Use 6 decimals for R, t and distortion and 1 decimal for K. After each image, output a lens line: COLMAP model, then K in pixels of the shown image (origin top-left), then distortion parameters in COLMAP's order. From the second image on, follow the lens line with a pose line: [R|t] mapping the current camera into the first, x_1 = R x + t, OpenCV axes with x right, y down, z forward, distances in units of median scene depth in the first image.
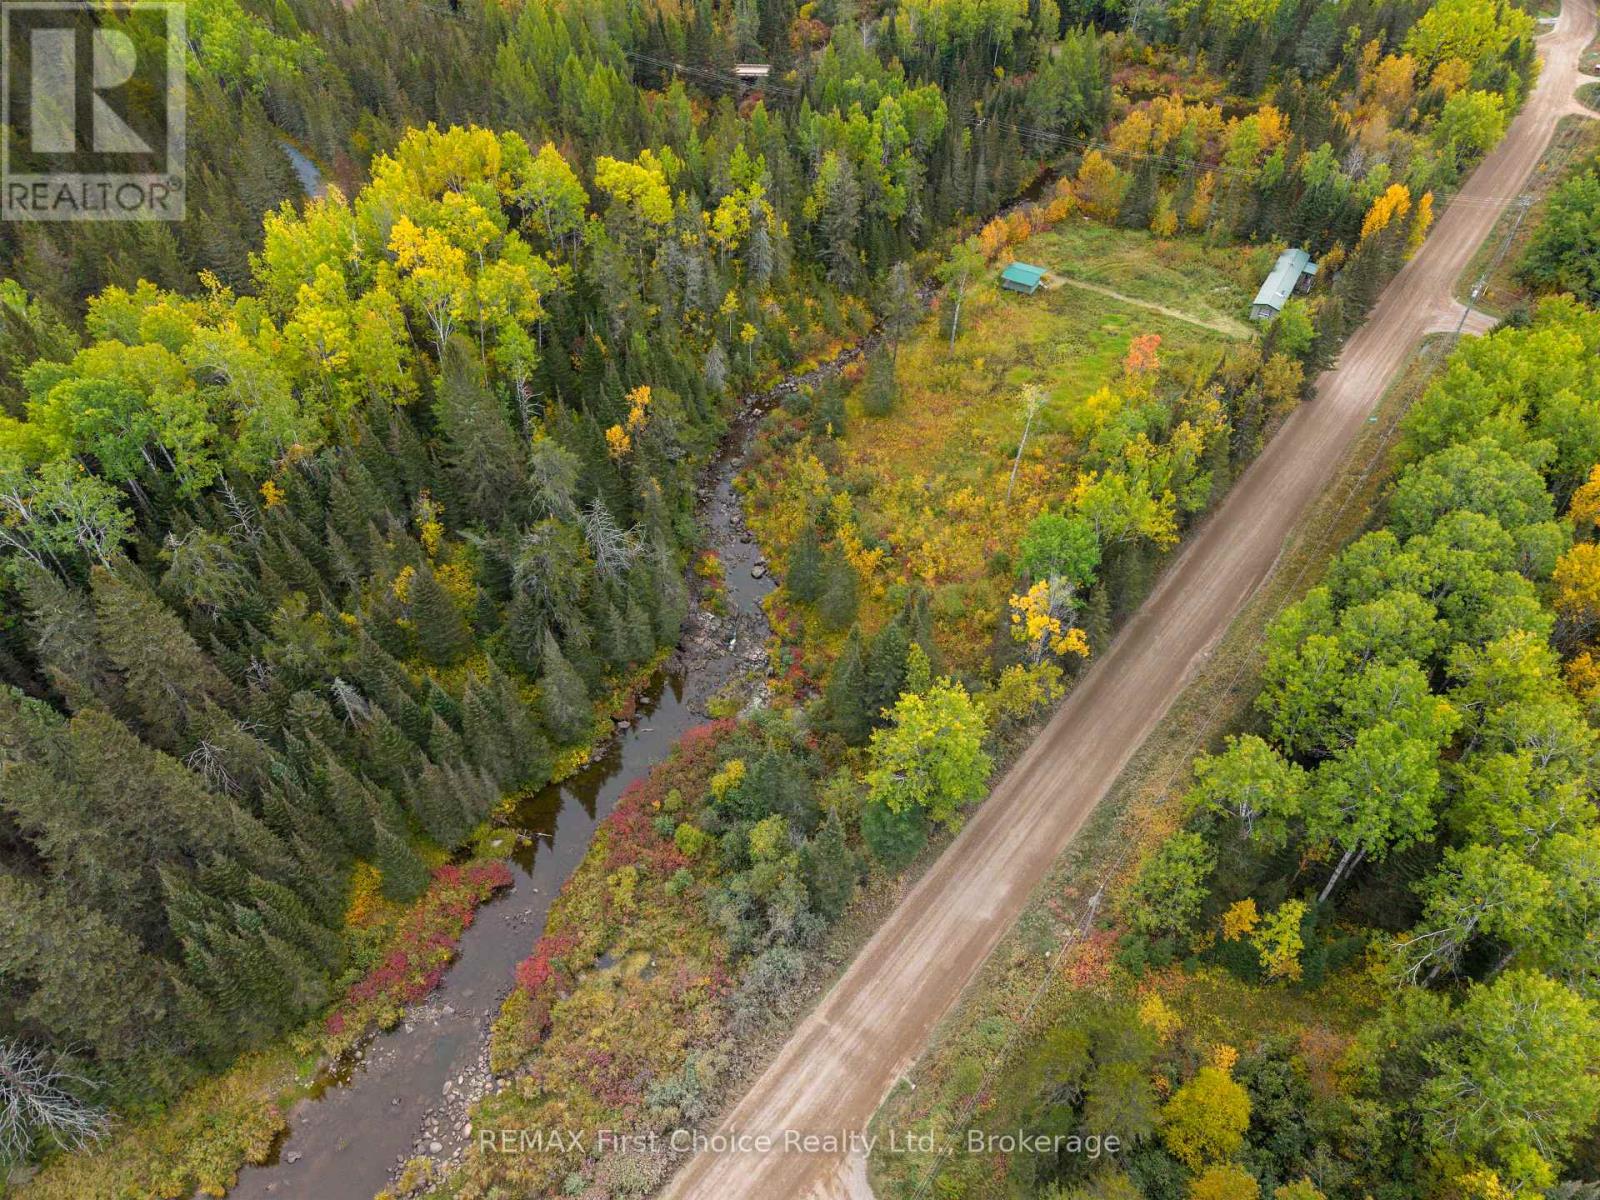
lens RADIAL K [[1085.6, 0, 791.2], [0, 1085.6, 600.9], [0, 0, 1]] dist [0.025352, -0.016465]
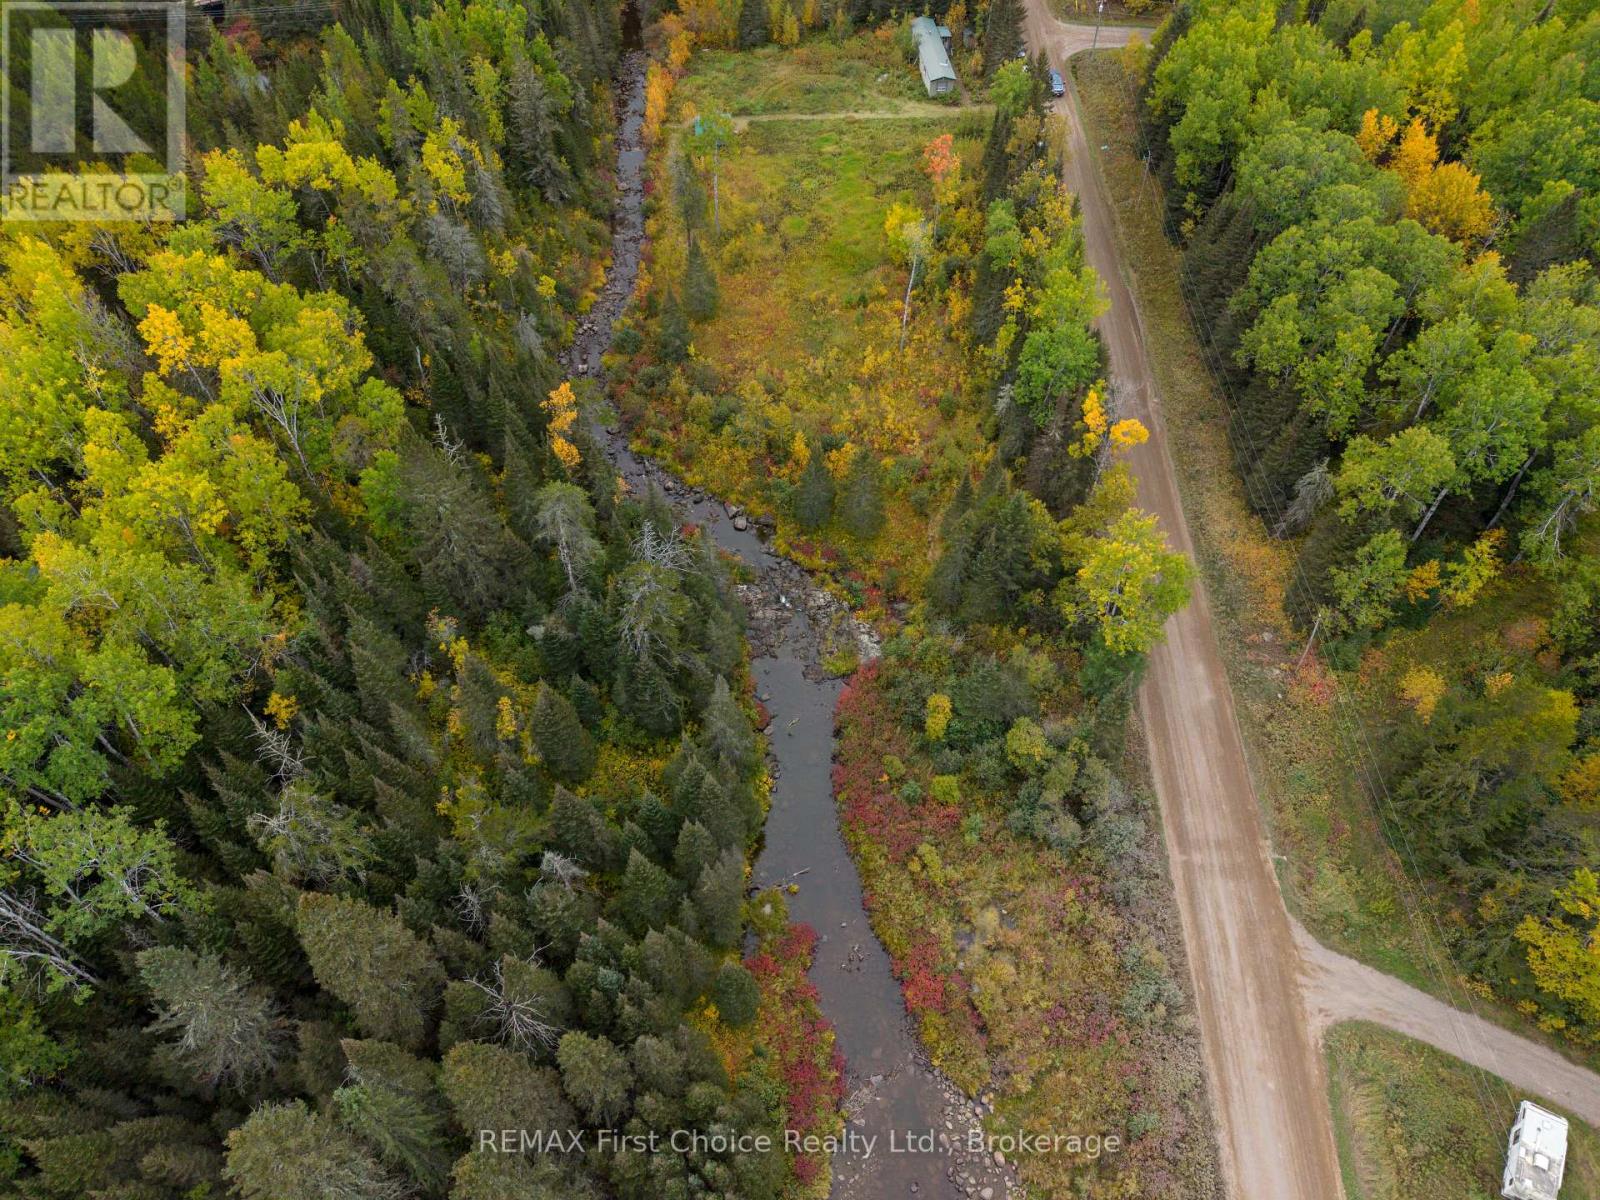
lens RADIAL K [[1085.6, 0, 809.2], [0, 1085.6, 609.4], [0, 0, 1]] dist [0.025352, -0.016465]
pose [[0.801820, -0.478773, 0.357577, -0.431015], [0.428818, 0.877754, 0.213688, -0.166299], [-0.416173, -0.018004, 0.909107, 0.170650]]
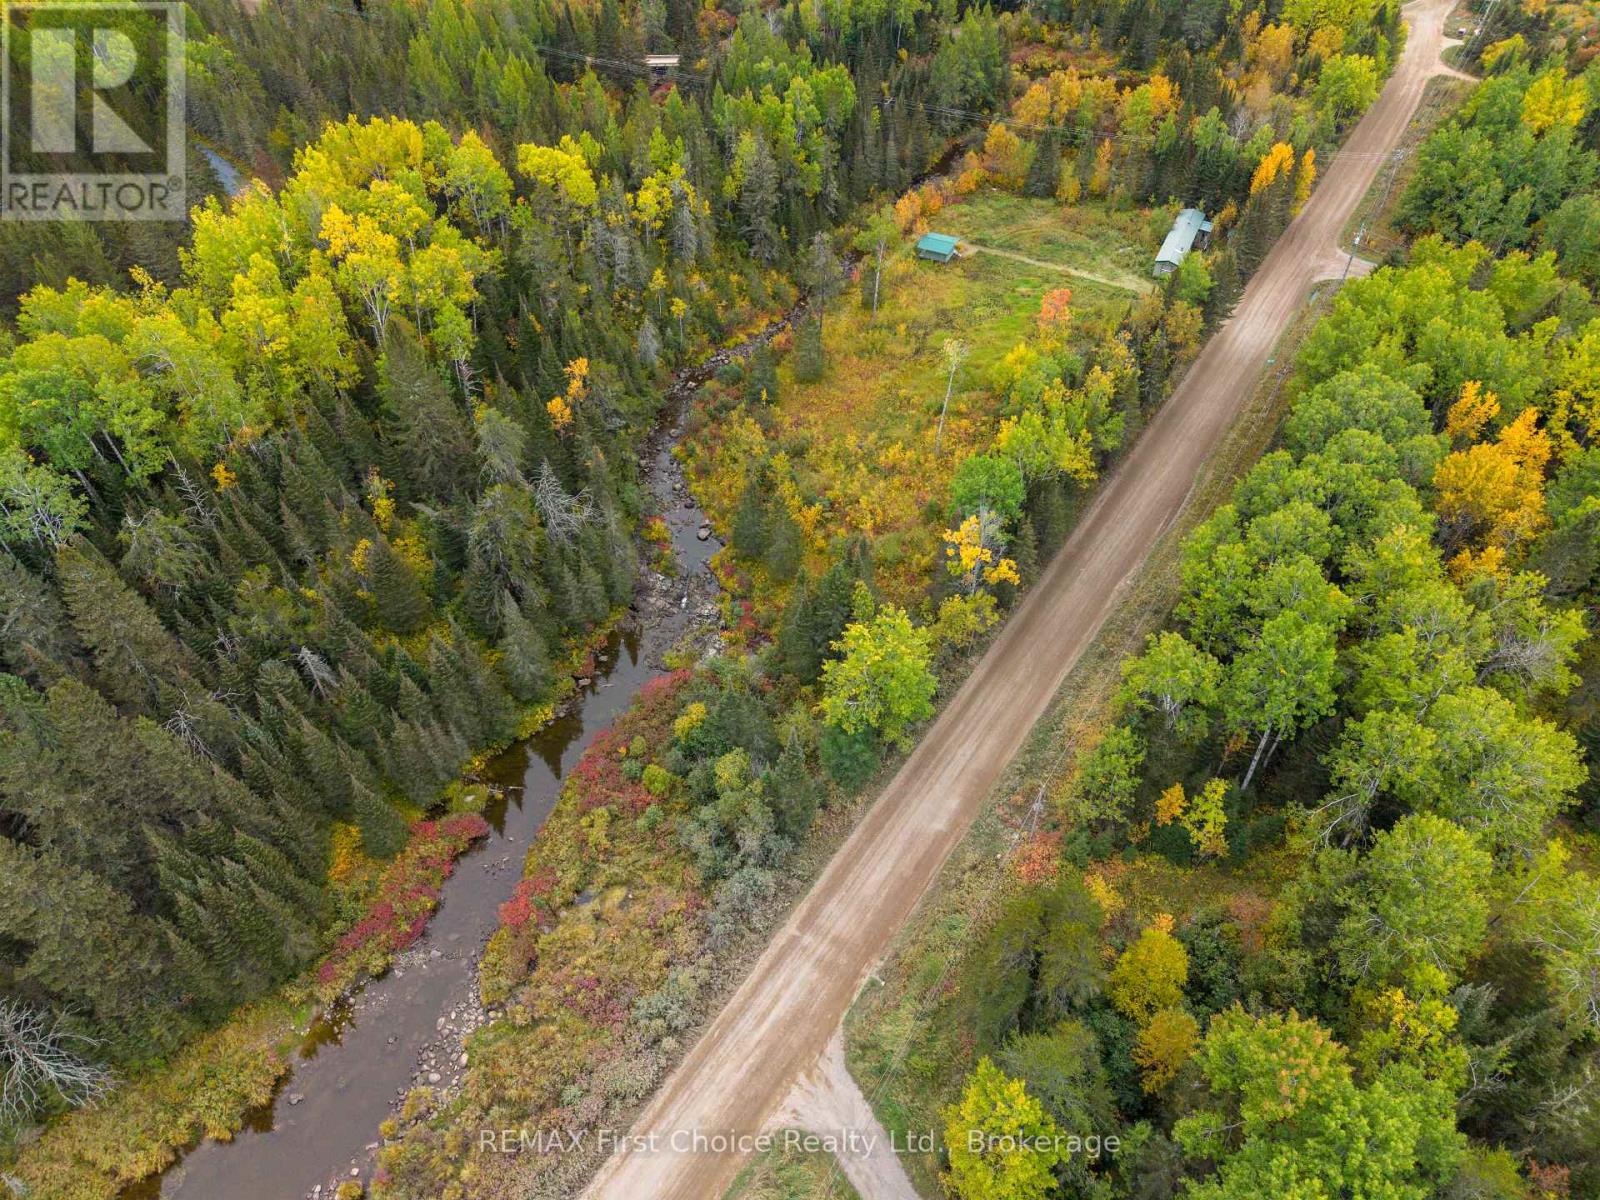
lens RADIAL K [[1085.6, 0, 791.7], [0, 1085.6, 602.2], [0, 0, 1]] dist [0.025352, -0.016465]
pose [[0.996401, -0.062500, 0.057263, -0.012253], [0.062417, 0.998045, 0.003241, 0.049927], [-0.057354, 0.000344, 0.998354, -0.051219]]
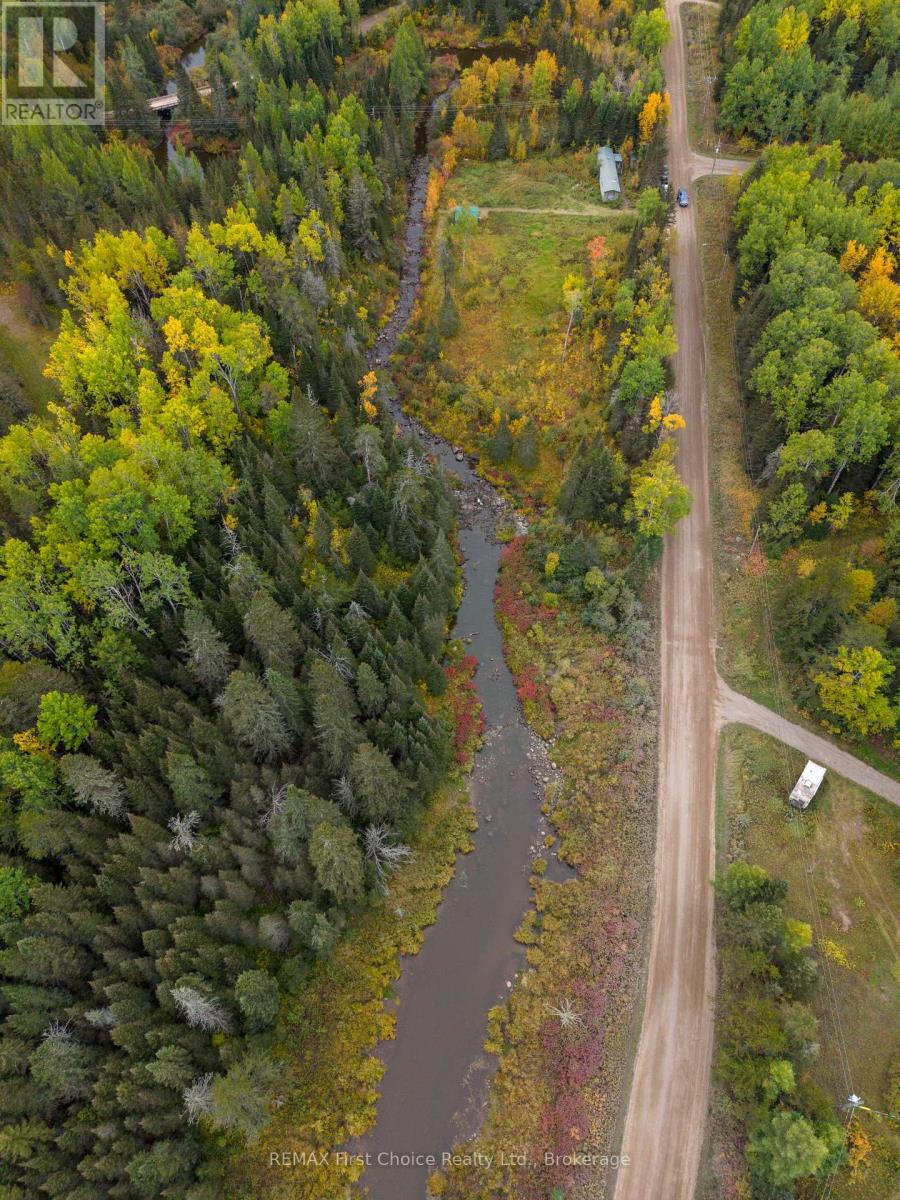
lens RADIAL K [[814.2, 0, 453.9], [0, 814.2, 606.1], [0, 0, 1]] dist [0.025352, -0.016465]
pose [[0.863949, -0.428102, 0.265179, -0.577495], [0.365498, 0.895316, 0.254599, -0.176421], [-0.346414, -0.123038, 0.929978, -0.225943]]
